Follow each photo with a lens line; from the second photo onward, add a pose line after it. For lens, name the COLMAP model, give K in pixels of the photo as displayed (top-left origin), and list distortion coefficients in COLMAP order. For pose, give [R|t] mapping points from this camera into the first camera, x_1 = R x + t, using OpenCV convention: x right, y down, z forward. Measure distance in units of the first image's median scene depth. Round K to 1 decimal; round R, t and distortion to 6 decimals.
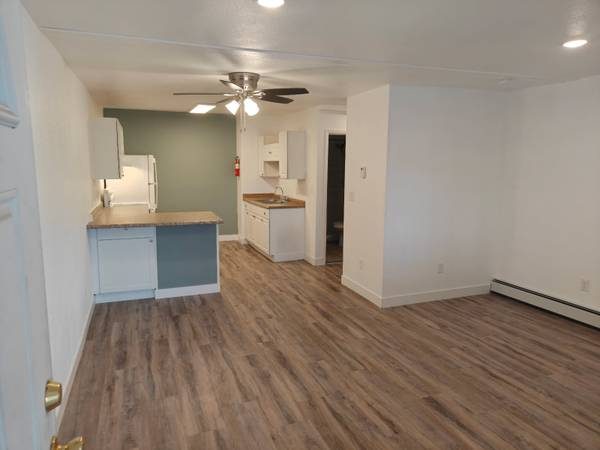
lens RADIAL K [[399.3, 0, 284.5], [0, 399.3, 225.3], [0, 0, 1]] dist [0.005129, -0.000451]
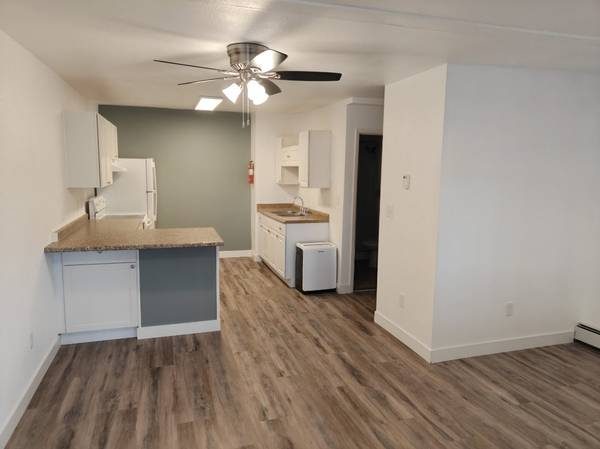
lens RADIAL K [[399.3, 0, 284.5], [0, 399.3, 224.8], [0, 0, 1]] dist [0.005129, -0.000451]
pose [[0.998219, 0.014601, -0.057835, 0.010001], [-0.015430, 0.999784, -0.013911, -0.037061], [0.057619, 0.014778, 0.998229, 0.231303]]
